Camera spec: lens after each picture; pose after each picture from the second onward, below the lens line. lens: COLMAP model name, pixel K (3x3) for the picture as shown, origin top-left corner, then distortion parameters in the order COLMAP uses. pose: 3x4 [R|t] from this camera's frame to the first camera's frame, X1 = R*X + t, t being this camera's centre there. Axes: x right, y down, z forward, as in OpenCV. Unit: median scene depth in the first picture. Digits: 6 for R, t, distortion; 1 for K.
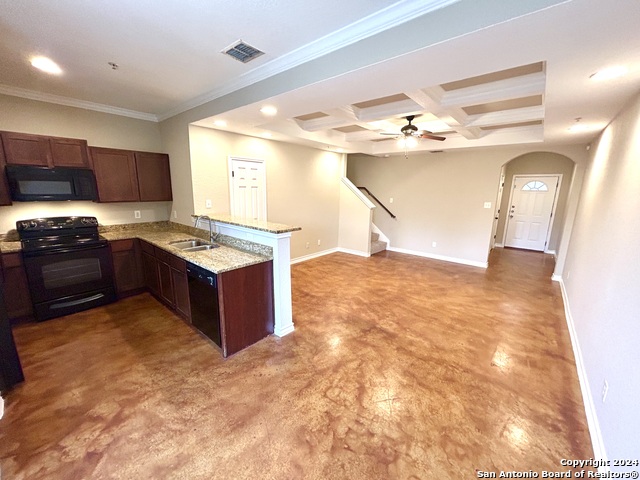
lens RADIAL K [[256.6, 0, 319.2], [0, 256.6, 238.4], [0, 0, 1]] dist [-0.000248, 0.000167]
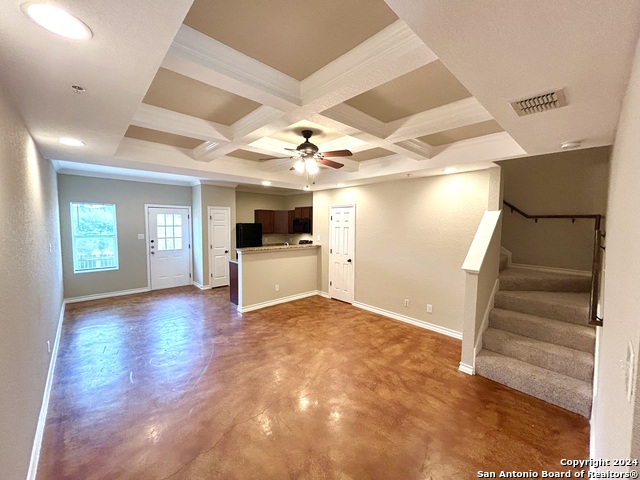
lens RADIAL K [[256.6, 0, 319.2], [0, 256.6, 238.4], [0, 0, 1]] dist [-0.000248, 0.000167]
pose [[-0.117890, 0.038067, -0.992297, 1.209270], [-0.204934, 0.976822, 0.061821, -0.255101], [0.971650, 0.210643, -0.107356, 1.302664]]
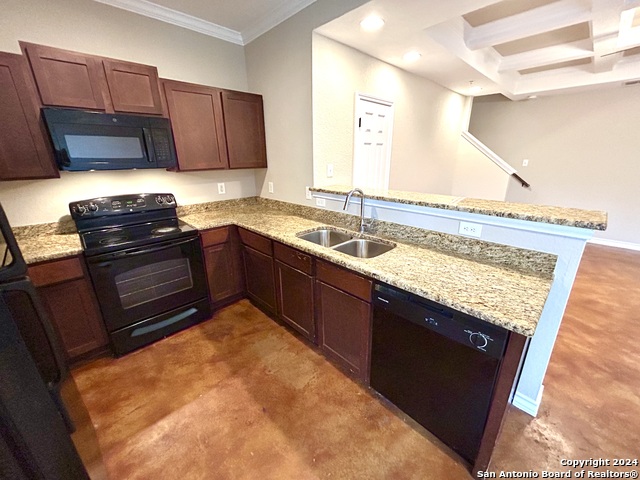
lens RADIAL K [[256.6, 0, 319.2], [0, 256.6, 238.4], [0, 0, 1]] dist [-0.000248, 0.000167]
pose [[0.995079, 0.003889, -0.099008, -0.438998], [0.007552, 0.993347, 0.114913, -0.042629], [0.098796, -0.115095, 0.988429, 0.370882]]
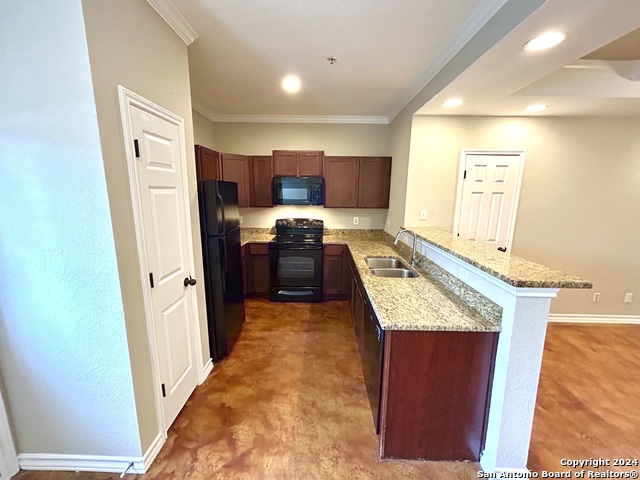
lens RADIAL K [[256.6, 0, 319.2], [0, 256.6, 238.4], [0, 0, 1]] dist [-0.000248, 0.000167]
pose [[0.637086, 0.128504, -0.760005, -0.035030], [-0.152609, 0.987515, 0.039045, -0.050375], [0.755534, 0.091108, 0.648743, 0.294137]]
